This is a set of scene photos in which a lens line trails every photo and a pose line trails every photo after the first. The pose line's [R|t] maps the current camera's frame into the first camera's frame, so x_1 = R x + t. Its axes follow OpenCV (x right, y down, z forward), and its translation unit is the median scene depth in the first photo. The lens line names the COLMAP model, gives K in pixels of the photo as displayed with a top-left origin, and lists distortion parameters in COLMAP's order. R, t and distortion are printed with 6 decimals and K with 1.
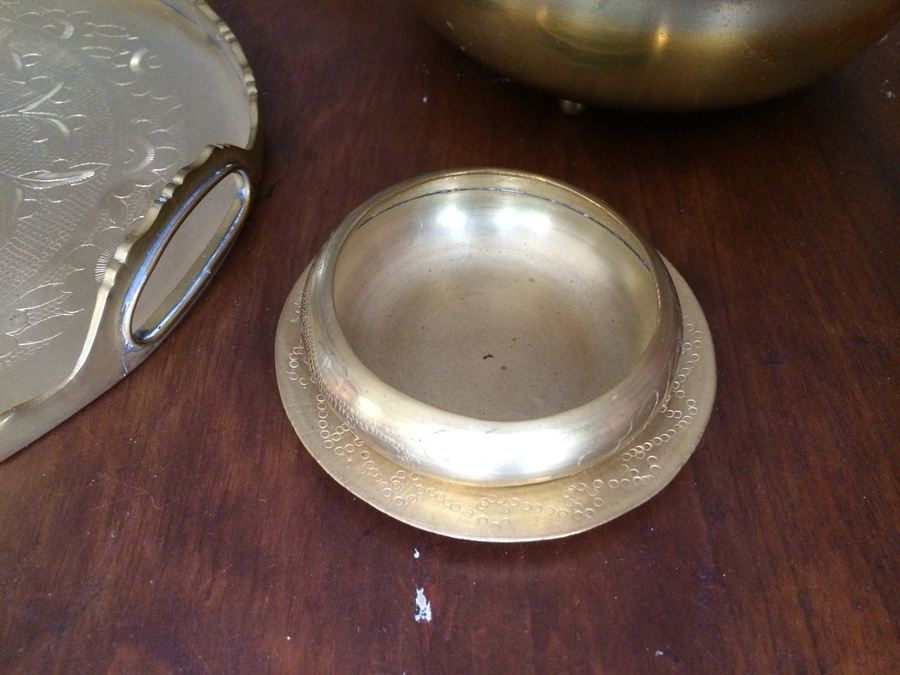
lens RADIAL K [[760.1, 0, 448.6], [0, 760.1, 337.2], [0, 0, 1]] dist [0.045792, -0.081480]
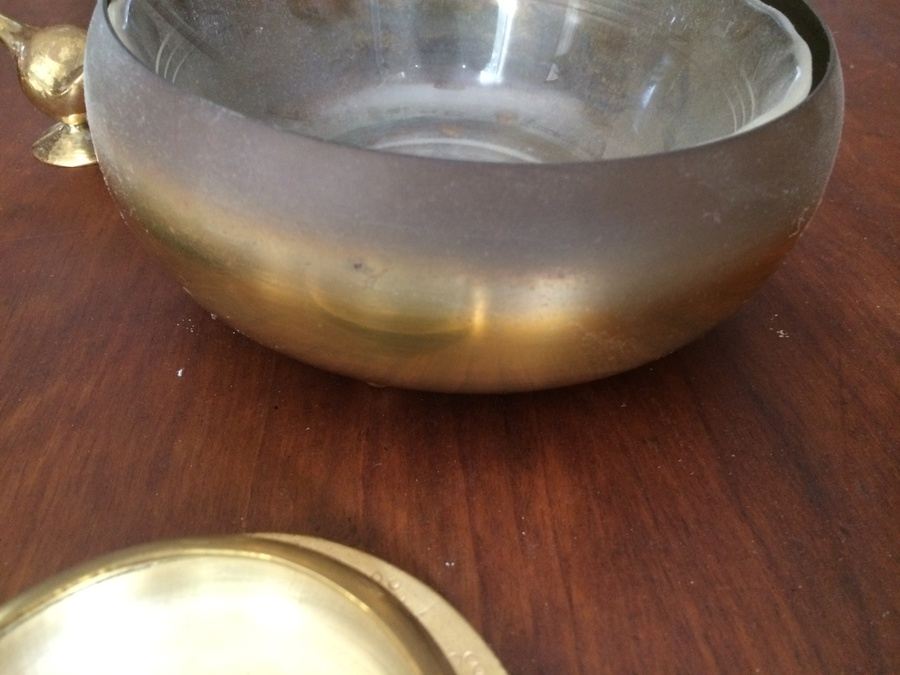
lens RADIAL K [[760.1, 0, 451.8], [0, 760.1, 340.1], [0, 0, 1]] dist [0.045792, -0.081480]
pose [[0.993991, -0.045346, 0.099623, 0.182351], [0.061777, 0.983747, -0.168600, -0.234671], [-0.090358, 0.173741, 0.980637, 0.290296]]
